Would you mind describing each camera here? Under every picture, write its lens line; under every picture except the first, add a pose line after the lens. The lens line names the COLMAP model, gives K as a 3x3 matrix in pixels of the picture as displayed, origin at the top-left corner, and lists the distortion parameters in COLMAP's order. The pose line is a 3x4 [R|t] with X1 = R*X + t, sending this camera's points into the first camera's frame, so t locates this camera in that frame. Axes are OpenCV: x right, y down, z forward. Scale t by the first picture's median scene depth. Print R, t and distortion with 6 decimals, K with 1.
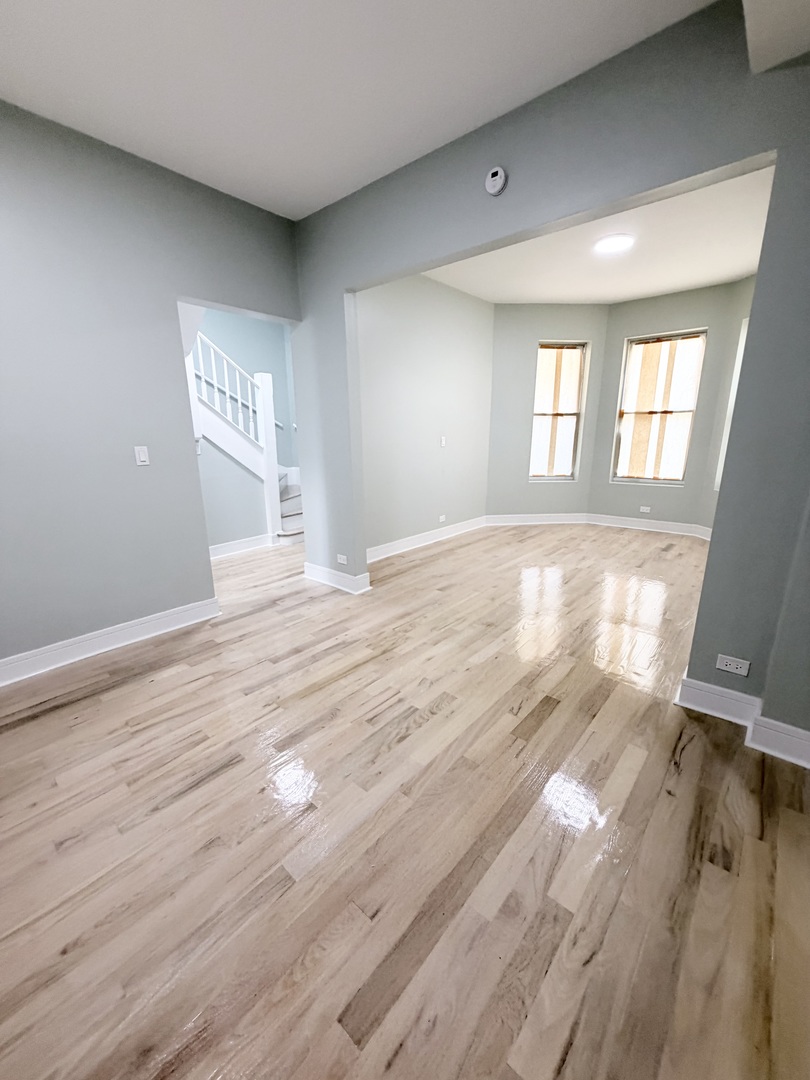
lens RADIAL K [[430.5, 0, 404.4], [0, 430.5, 539.7], [0, 0, 1]] dist [-0.000537, 0.000708]
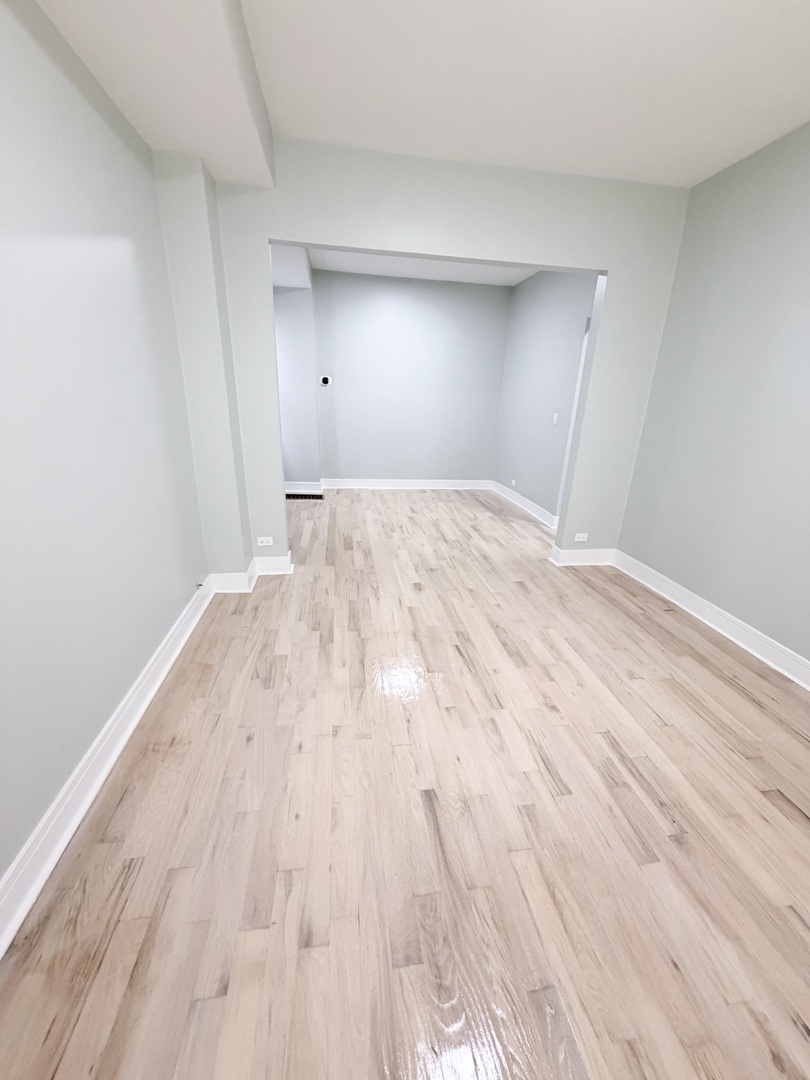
lens RADIAL K [[430.5, 0, 404.9], [0, 430.5, 541.0], [0, 0, 1]] dist [-0.000537, 0.000708]
pose [[-0.647188, 0.239247, -0.723815, 1.115953], [-0.218938, 0.851144, 0.477095, -0.437485], [0.730215, 0.467241, -0.498470, 1.529537]]
